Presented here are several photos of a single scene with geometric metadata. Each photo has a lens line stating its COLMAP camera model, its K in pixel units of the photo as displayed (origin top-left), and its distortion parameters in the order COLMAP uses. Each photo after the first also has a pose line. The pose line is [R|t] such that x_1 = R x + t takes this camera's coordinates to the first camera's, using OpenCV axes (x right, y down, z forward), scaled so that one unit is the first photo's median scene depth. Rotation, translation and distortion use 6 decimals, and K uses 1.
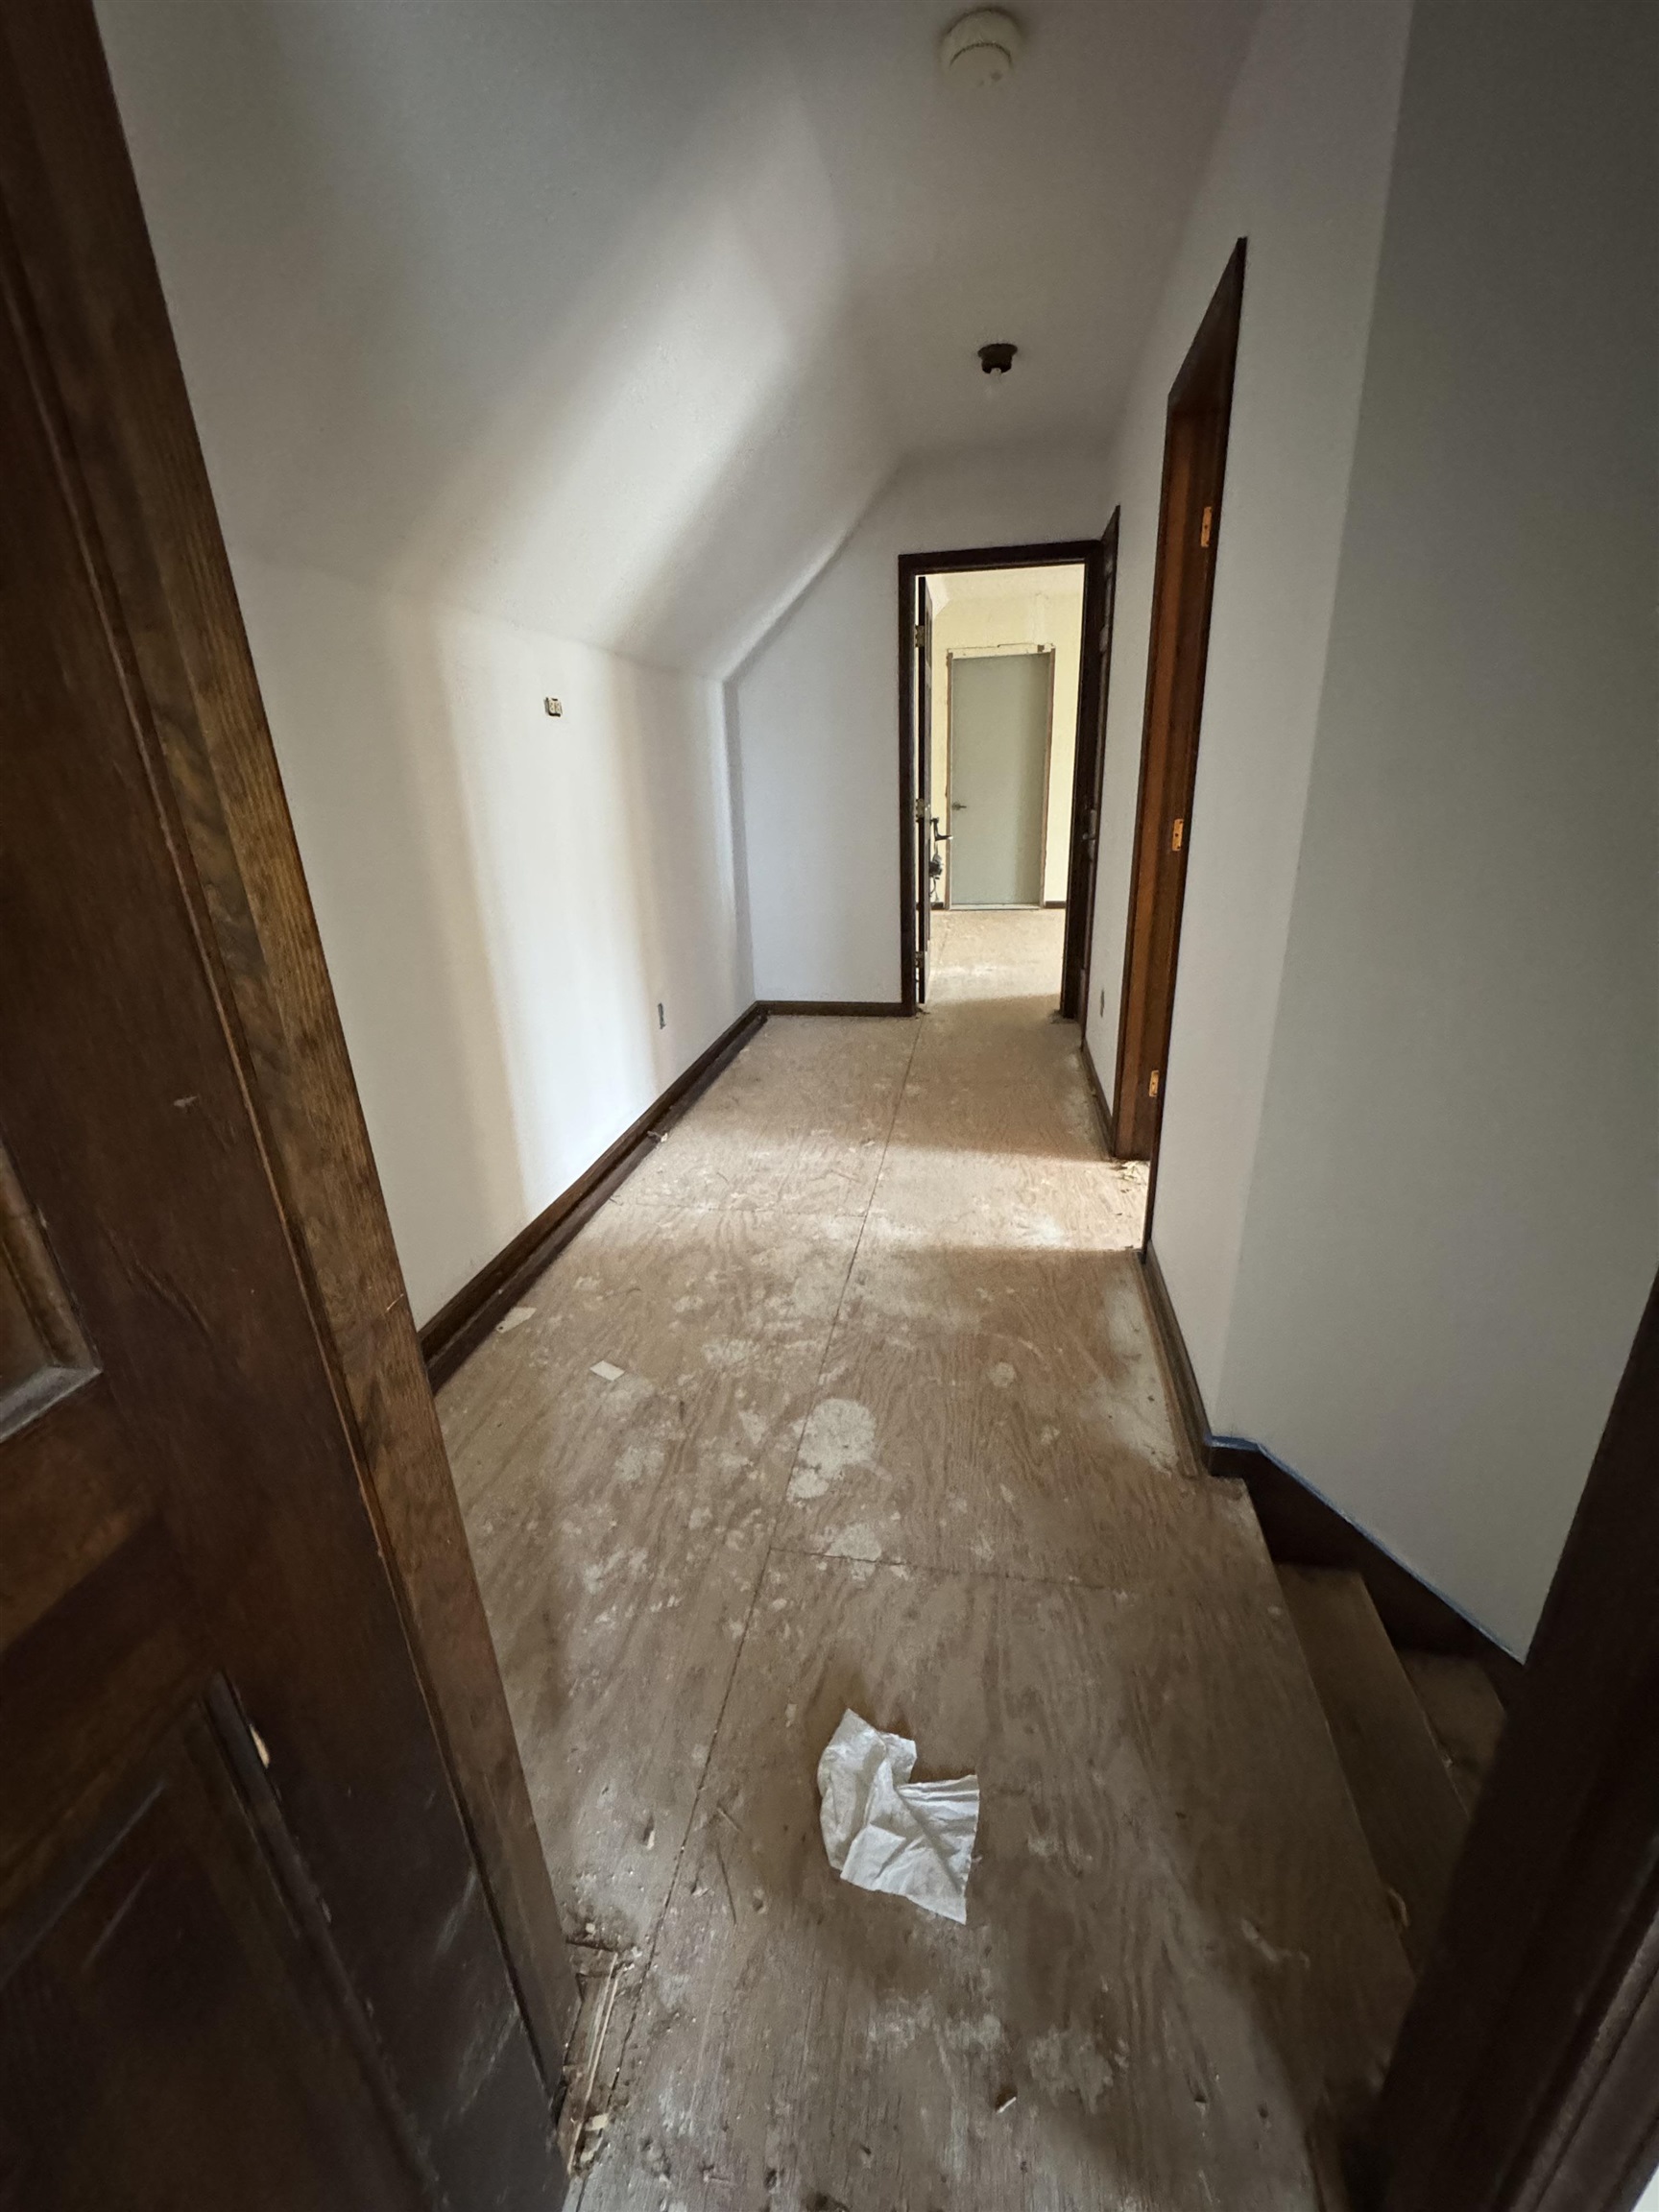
lens RADIAL K [[896.0, 0, 833.0], [0, 896.0, 1104.6], [0, 0, 1]] dist [-0.004088, 0.000700]
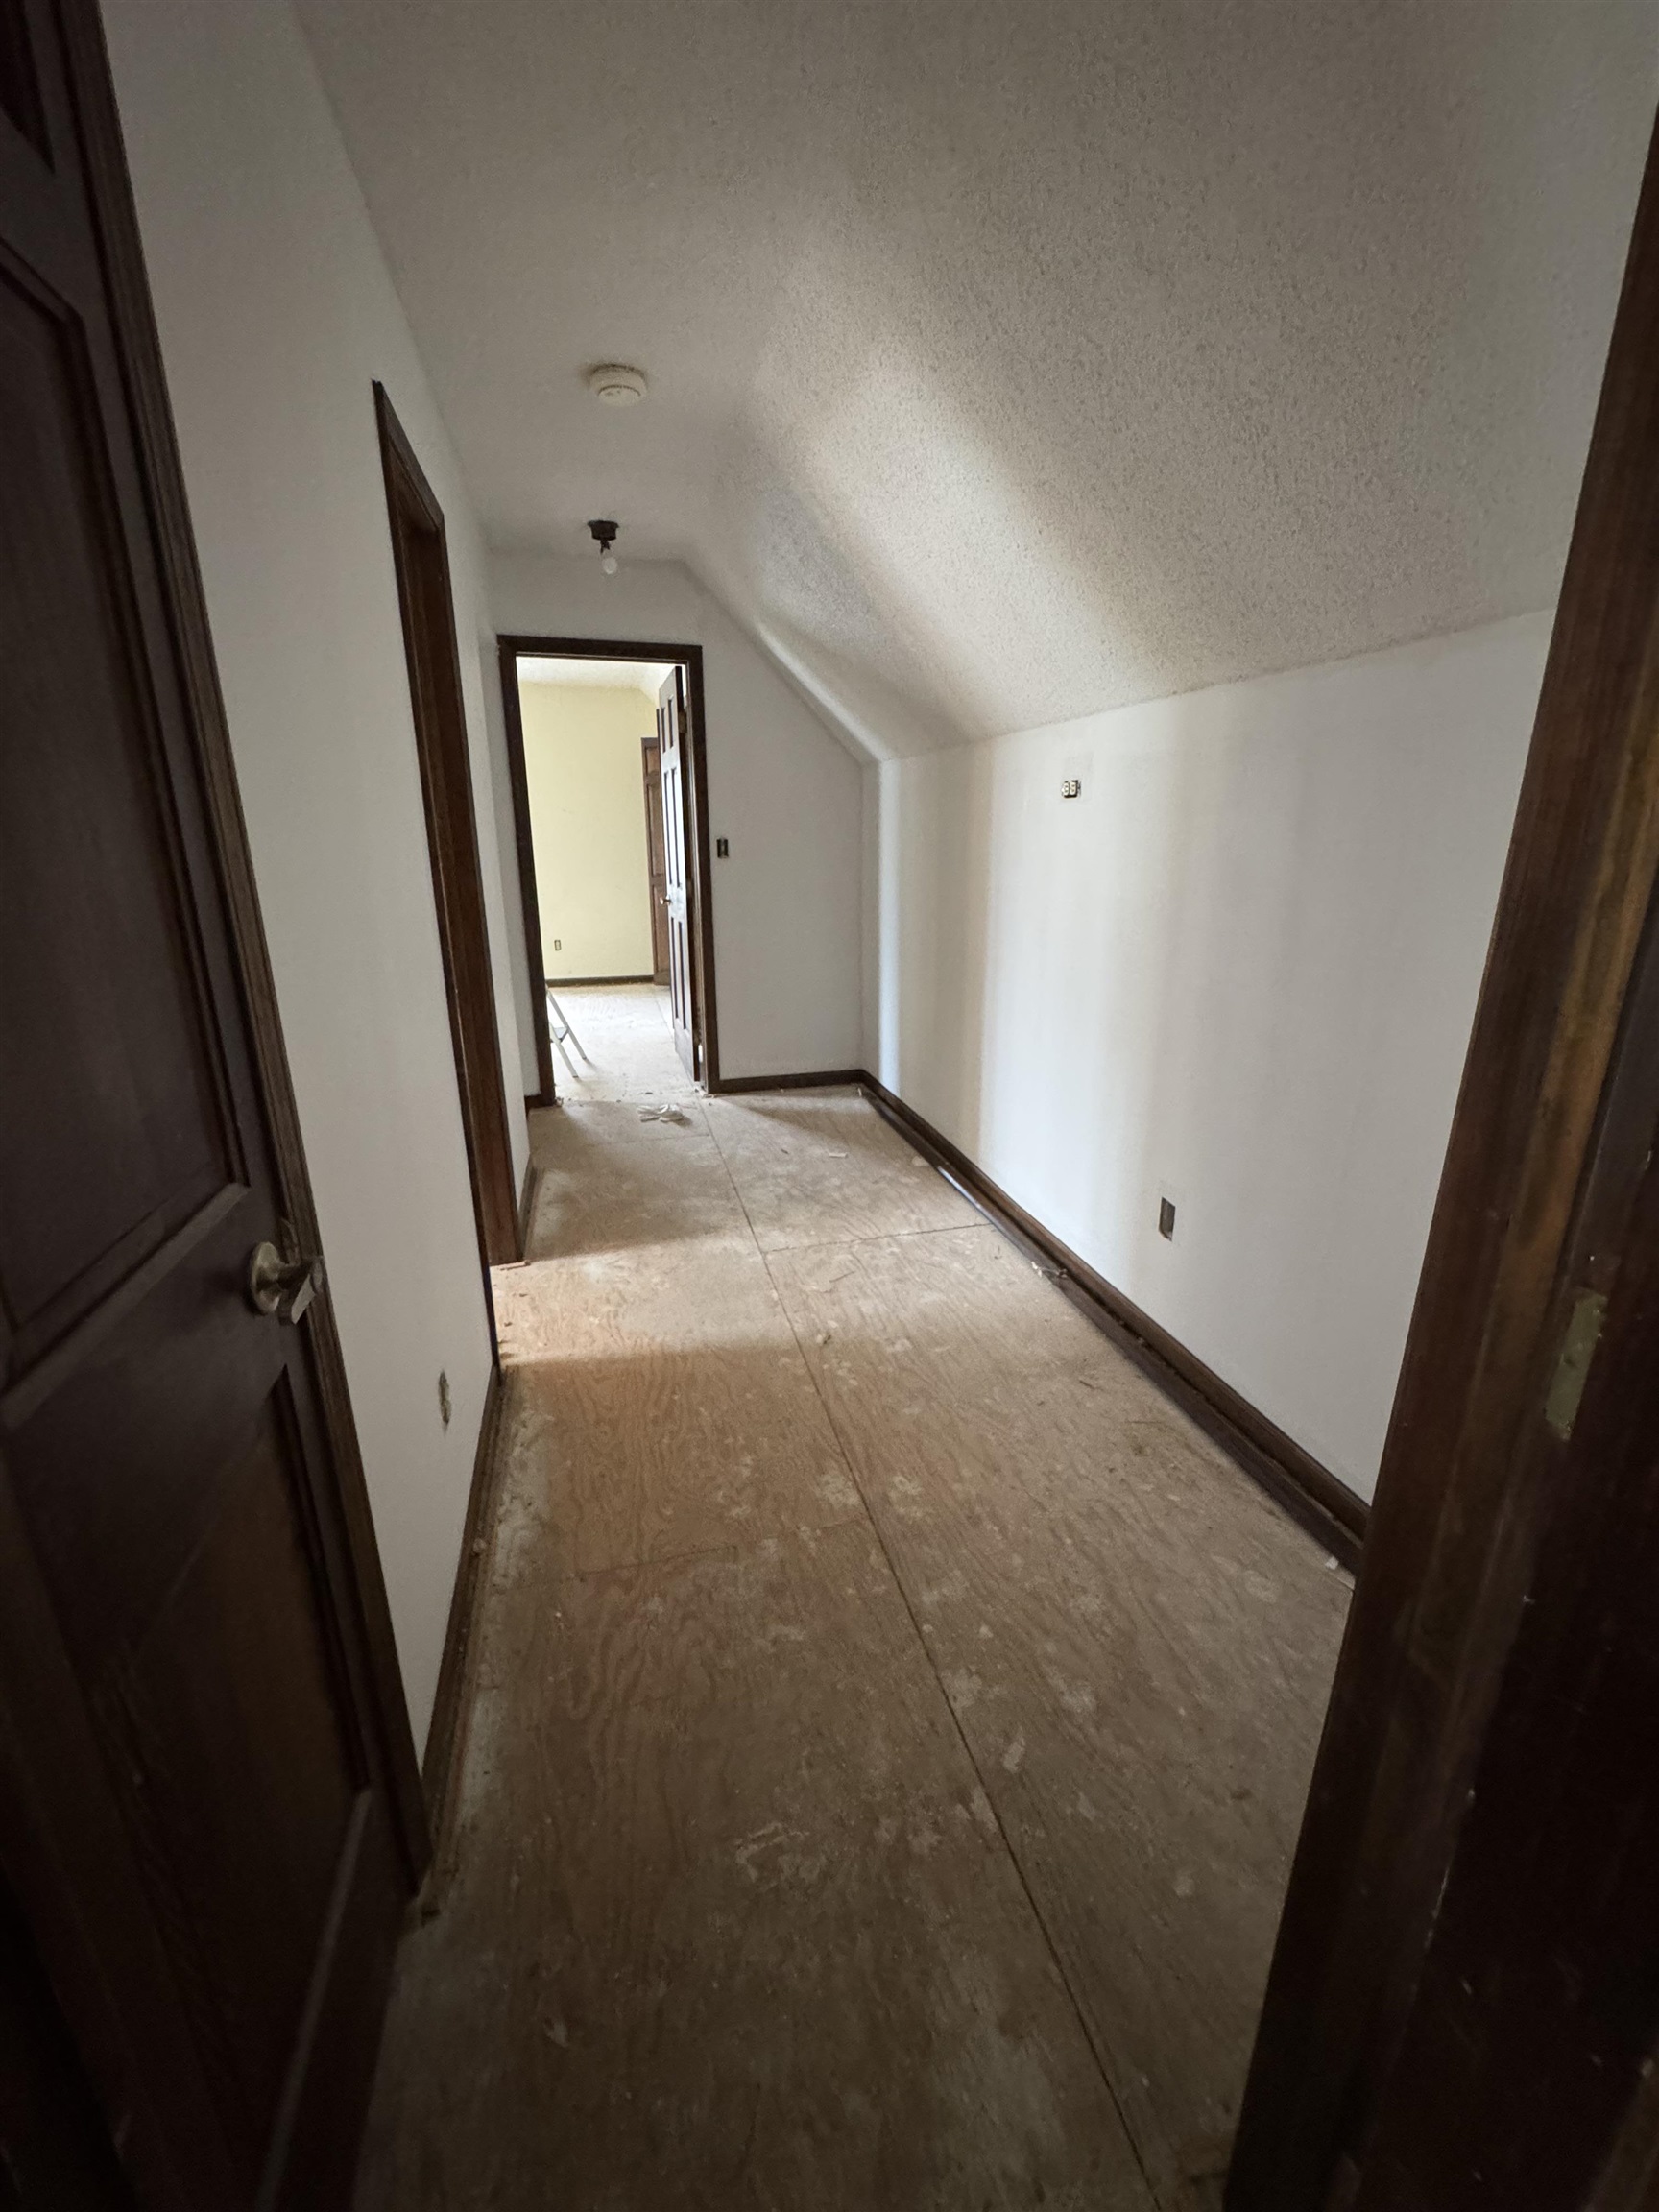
lens RADIAL K [[896.0, 0, 831.6], [0, 896.0, 1101.9], [0, 0, 1]] dist [-0.004088, 0.000700]
pose [[-0.910042, 0.154081, -0.384815, 0.390438], [-0.115610, 0.797165, 0.592590, -0.757745], [0.398068, 0.583770, -0.707640, 1.881661]]
